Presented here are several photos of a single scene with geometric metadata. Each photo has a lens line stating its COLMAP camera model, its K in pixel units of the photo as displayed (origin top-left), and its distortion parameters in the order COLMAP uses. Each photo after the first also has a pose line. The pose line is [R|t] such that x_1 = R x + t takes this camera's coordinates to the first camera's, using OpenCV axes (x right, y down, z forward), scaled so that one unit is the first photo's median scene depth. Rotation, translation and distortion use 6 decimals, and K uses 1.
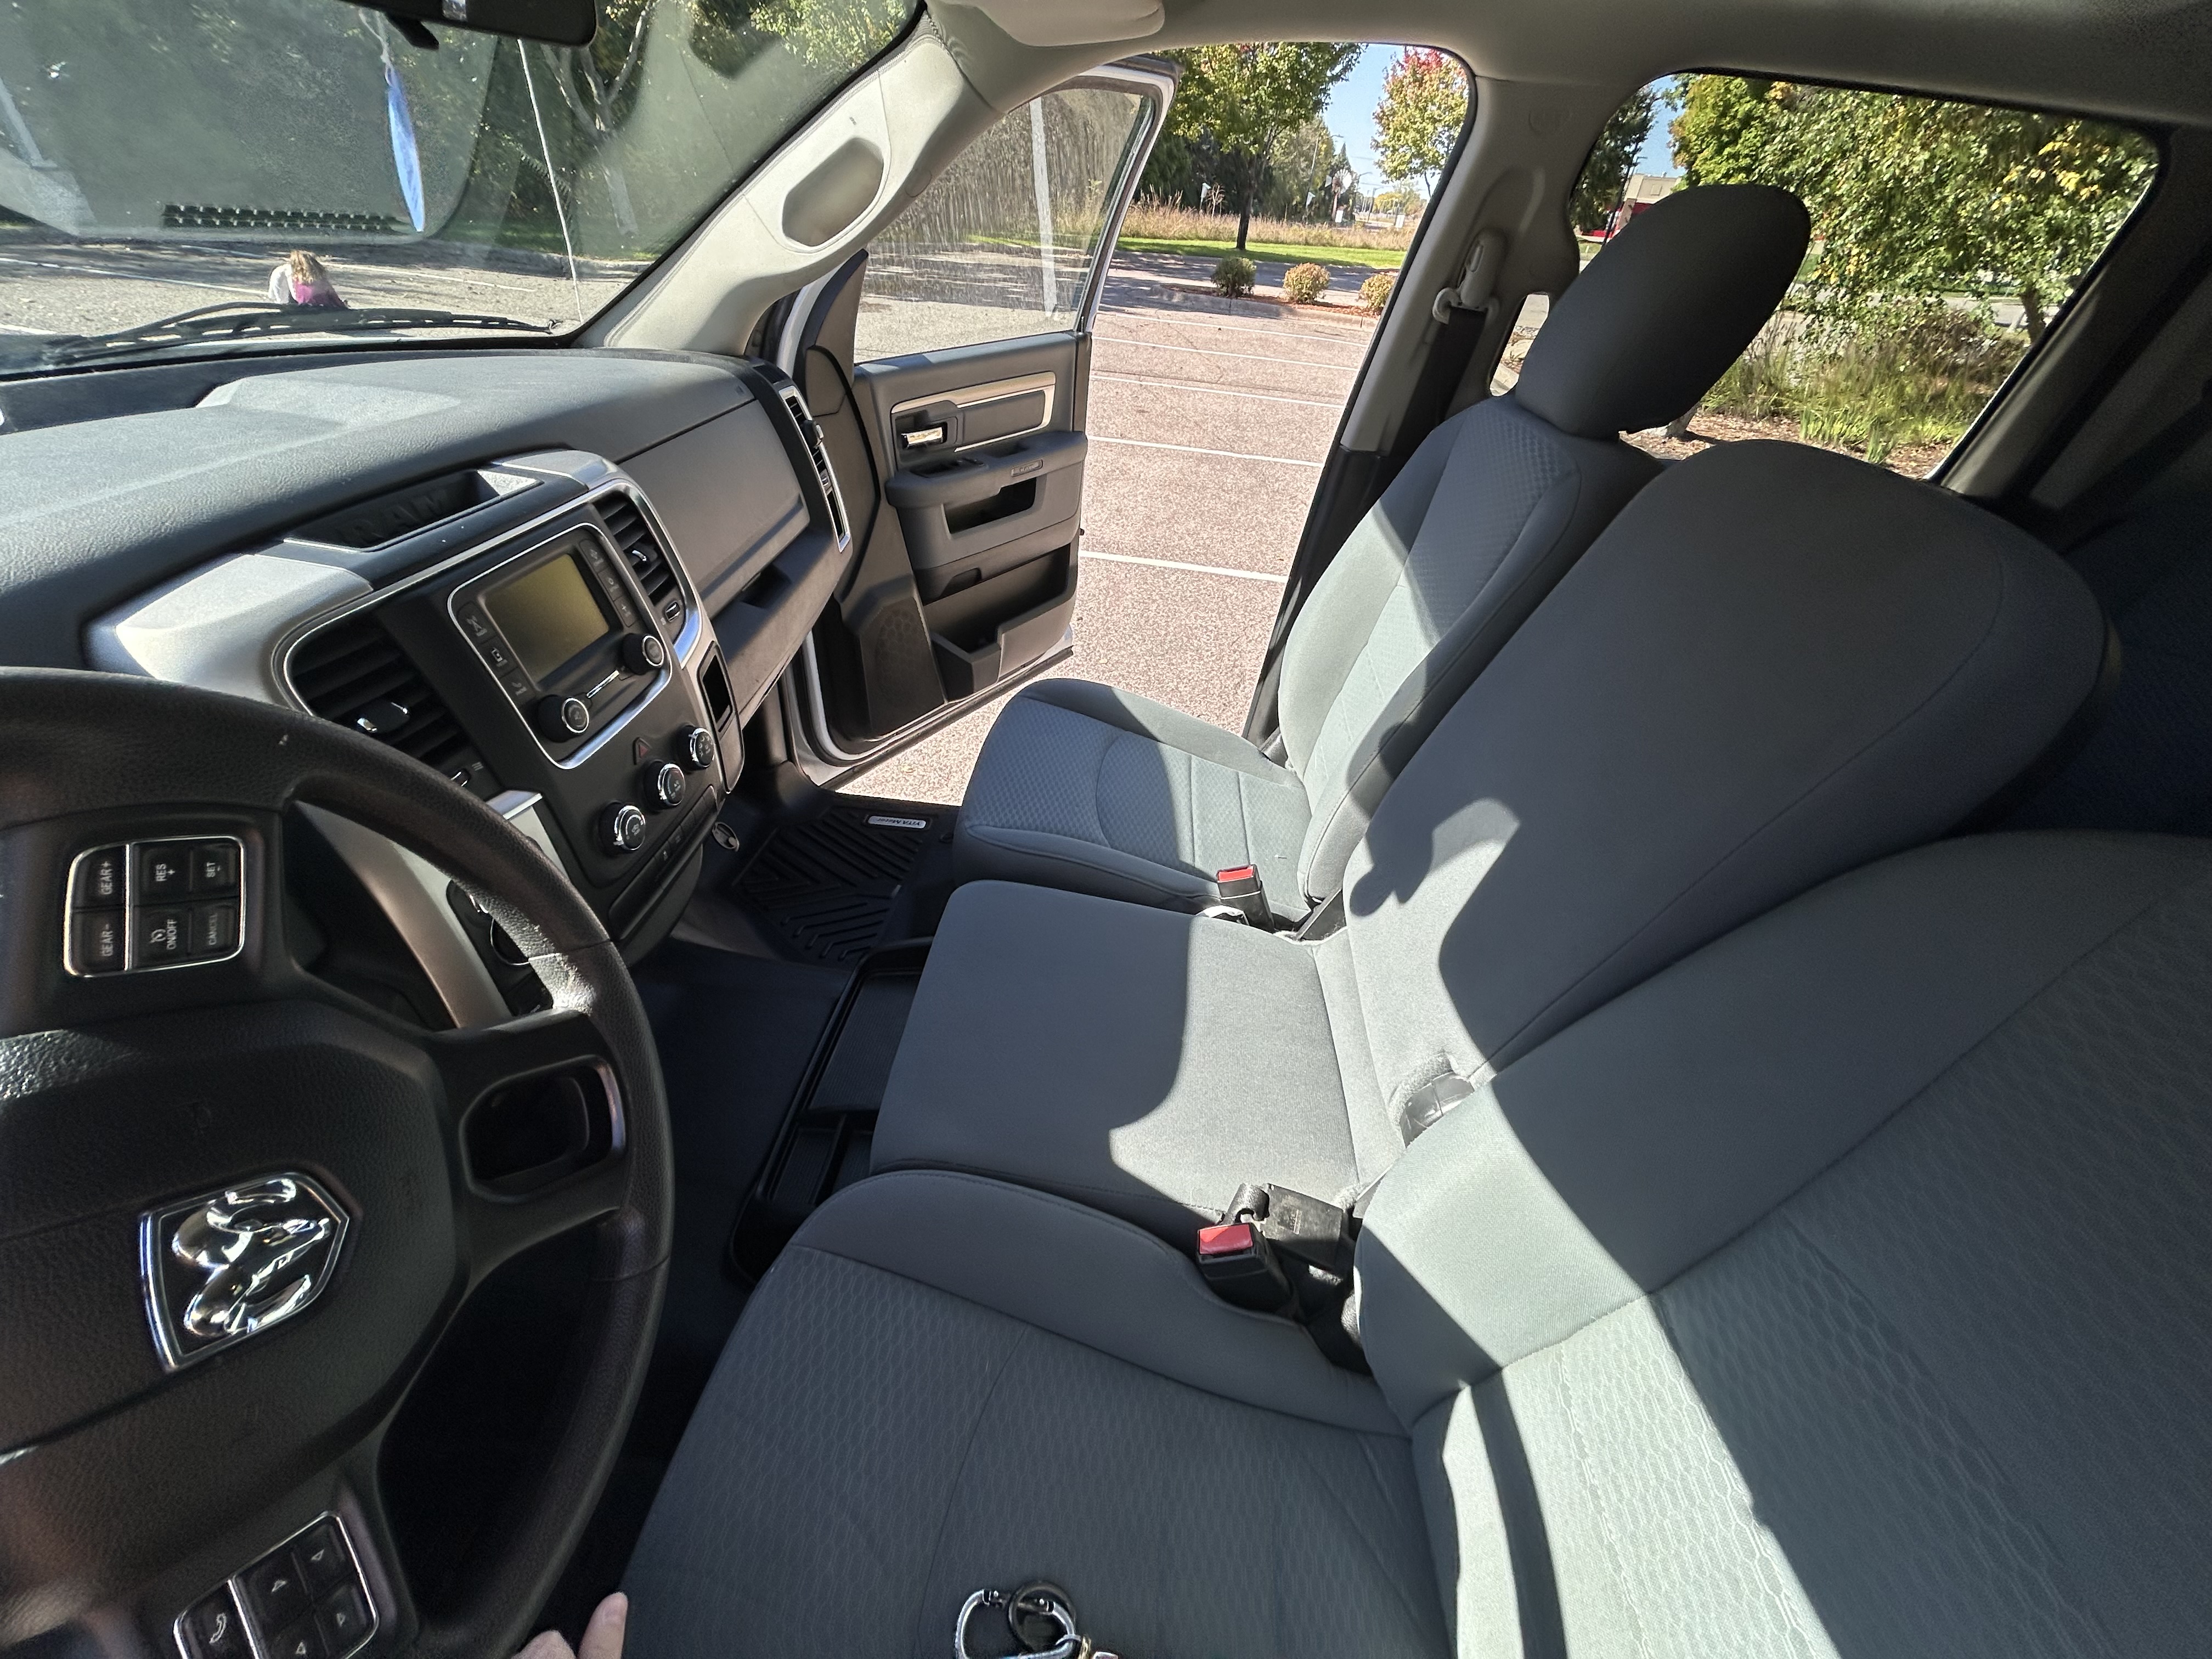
lens RADIAL K [[883.2, 0, 1106.0], [0, 883.2, 829.5], [0, 0, 1]] dist [-0.000069, 0.000065]
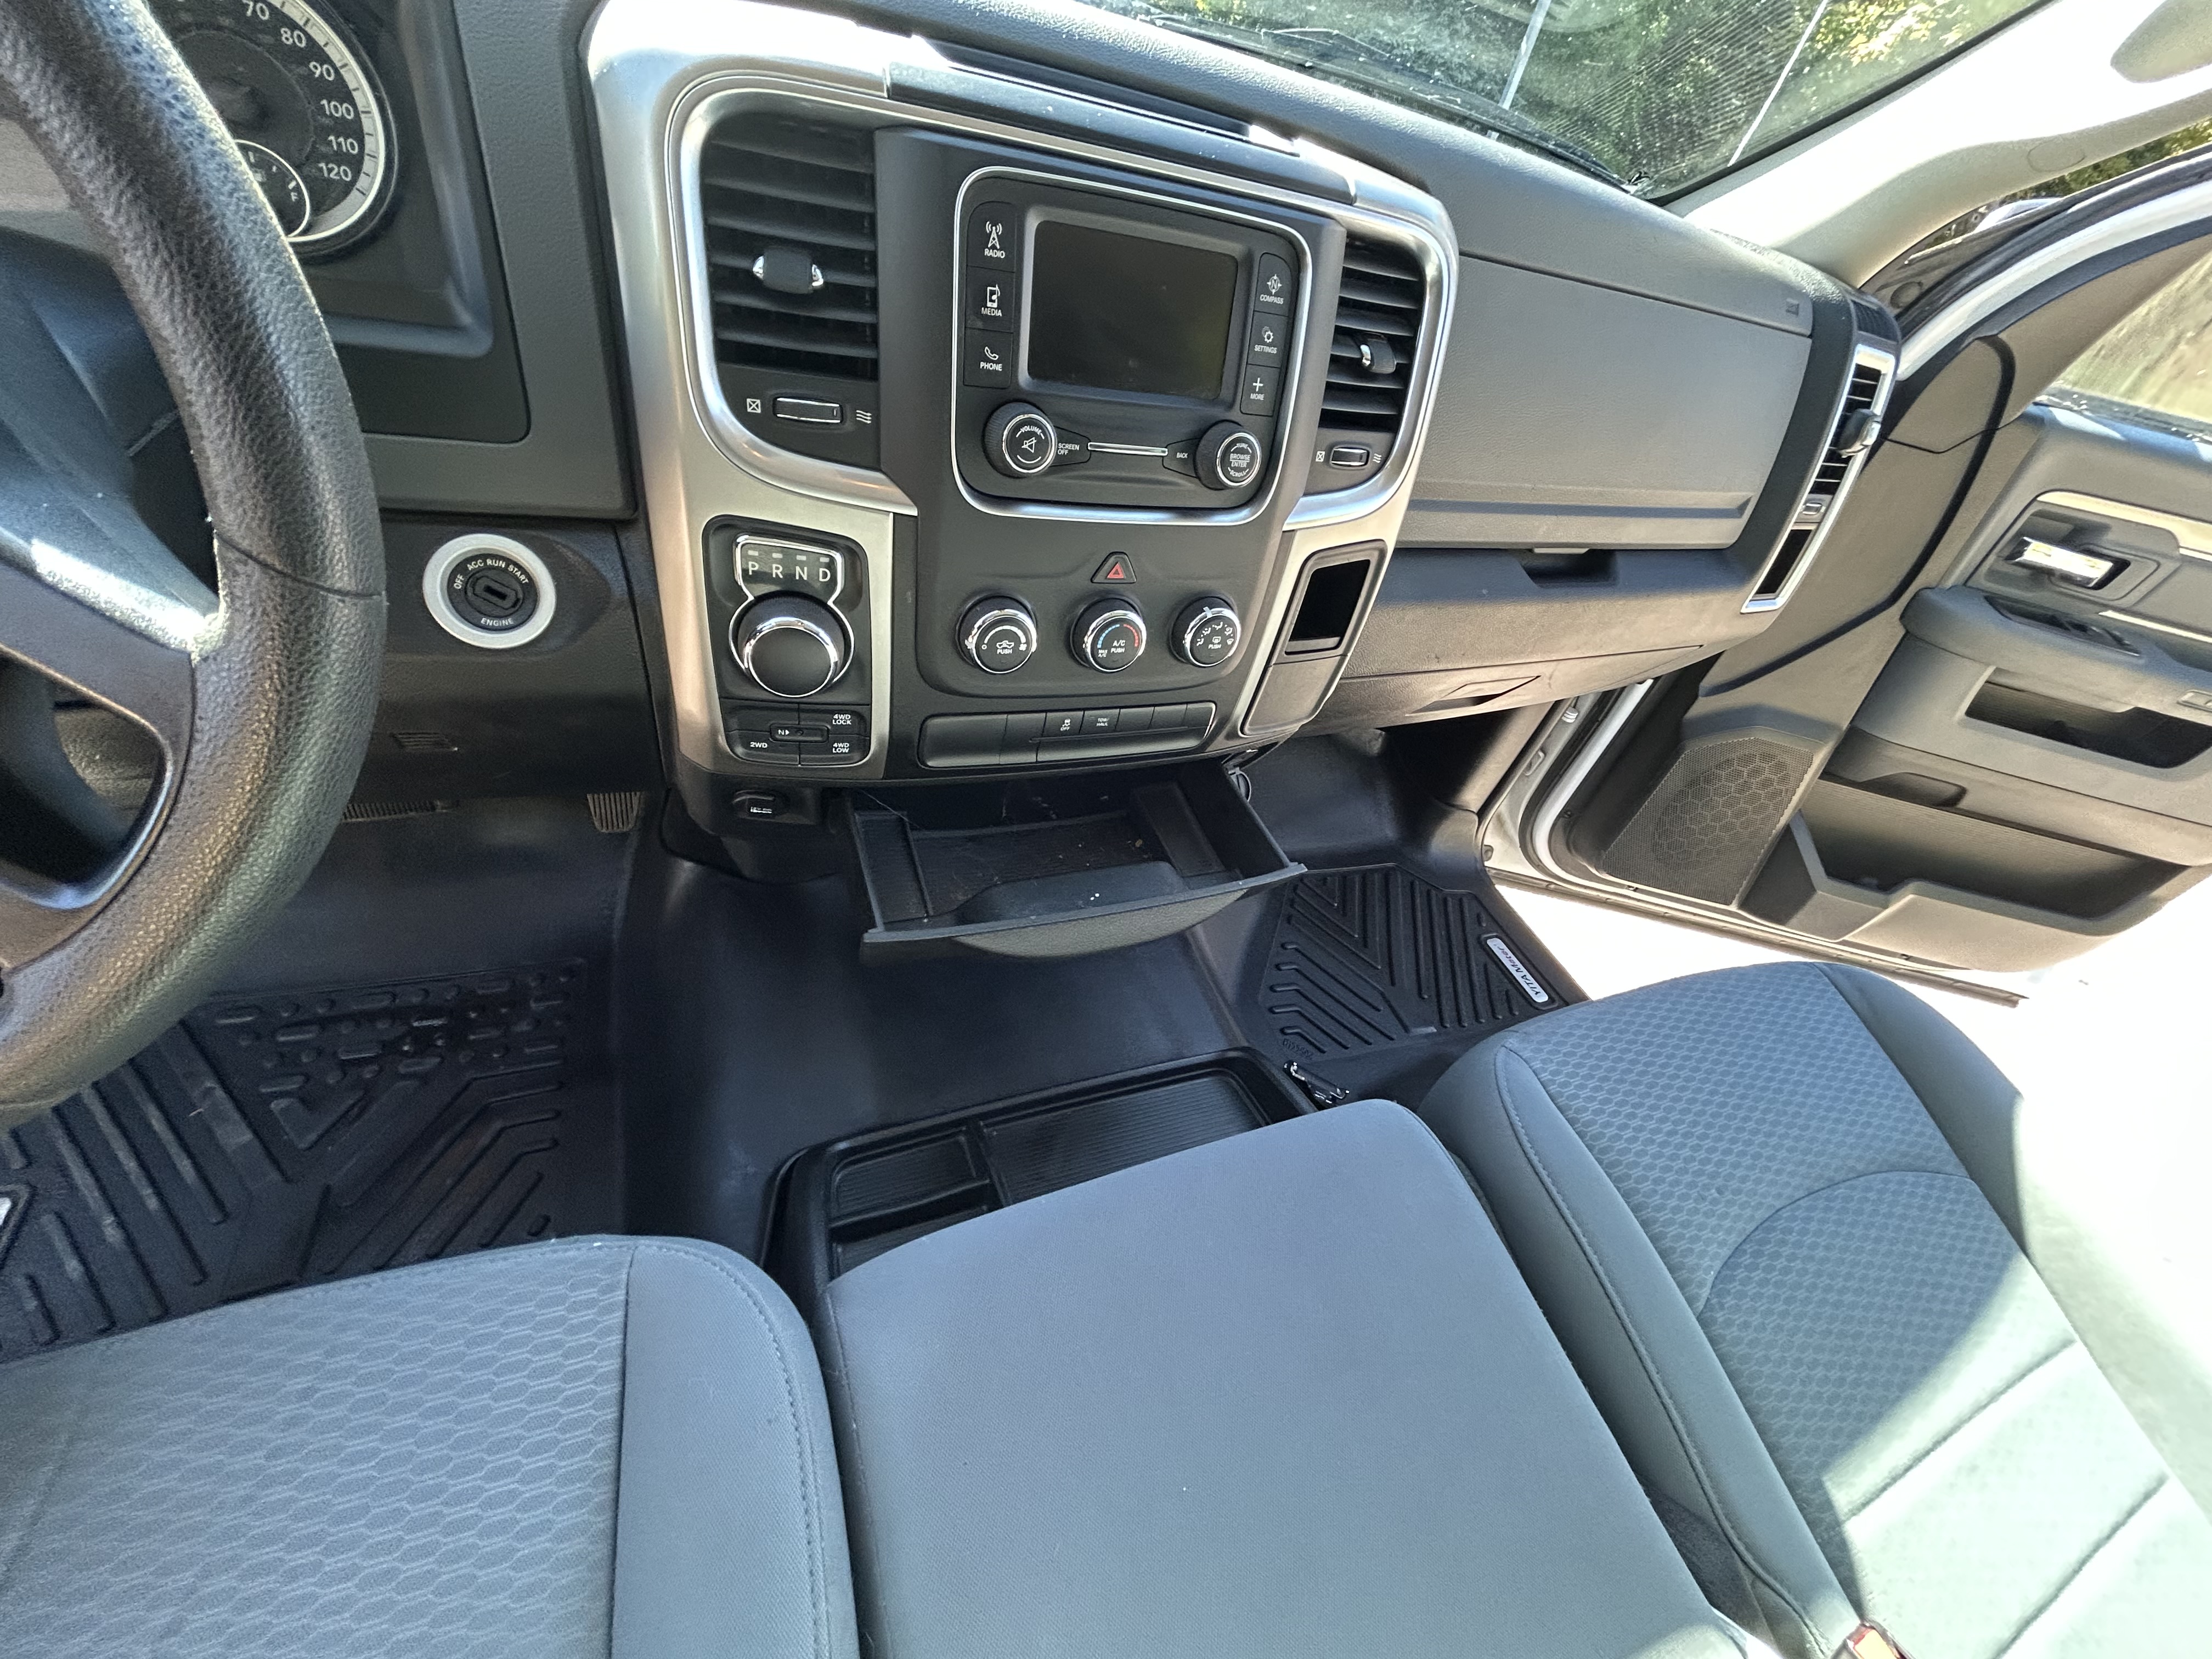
lens RADIAL K [[883.2, 0, 1106.0], [0, 883.2, 829.5], [0, 0, 1]] dist [-0.000069, 0.000065]
pose [[0.438509, 0.627871, -0.643030, 0.004895], [-0.656667, 0.712332, 0.247730, -0.046483], [0.613594, 0.313625, 0.724667, 0.244429]]
